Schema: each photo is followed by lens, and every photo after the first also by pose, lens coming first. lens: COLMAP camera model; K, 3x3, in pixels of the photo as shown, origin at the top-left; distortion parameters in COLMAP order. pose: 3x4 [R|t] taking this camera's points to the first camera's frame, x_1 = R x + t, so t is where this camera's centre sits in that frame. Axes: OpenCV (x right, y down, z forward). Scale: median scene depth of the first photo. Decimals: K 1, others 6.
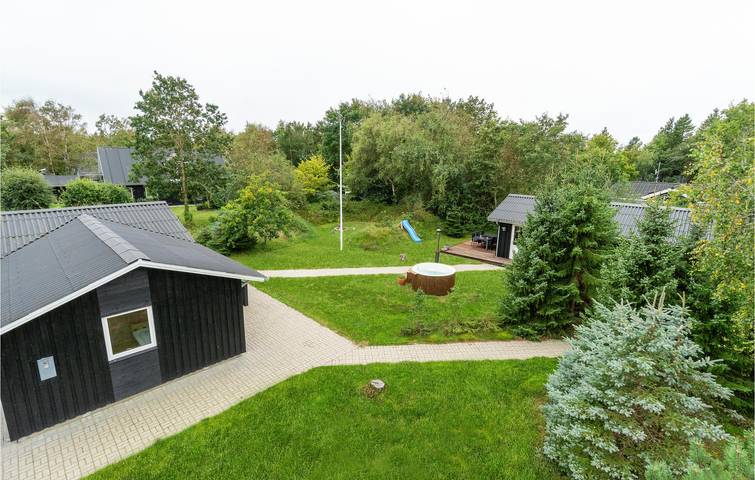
lens RADIAL K [[366.7, 0, 376.8], [0, 366.7, 239.8], [0, 0, 1]] dist [0.018177, 0.000121]
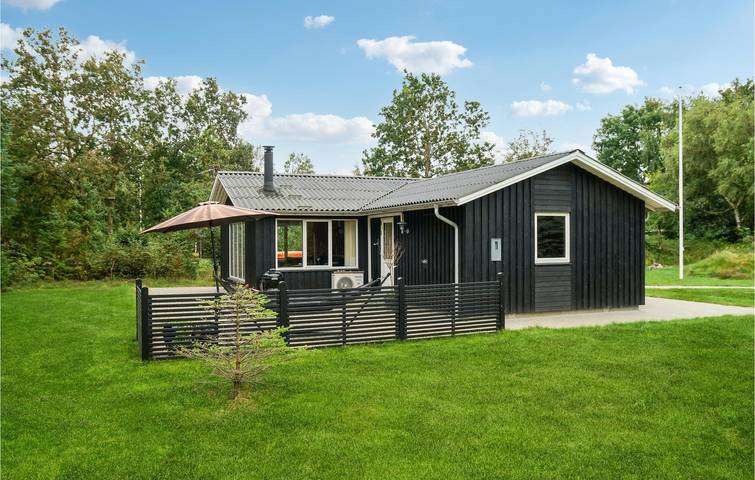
lens RADIAL K [[647.9, 0, 378.1], [0, 647.9, 240.2], [0, 0, 1]] dist [-0.017491, -0.007206]
pose [[0.934731, -0.020978, -0.354737, -0.163953], [-0.061842, 0.973420, -0.220518, 0.207818], [0.349934, 0.228063, 0.908589, -0.196611]]
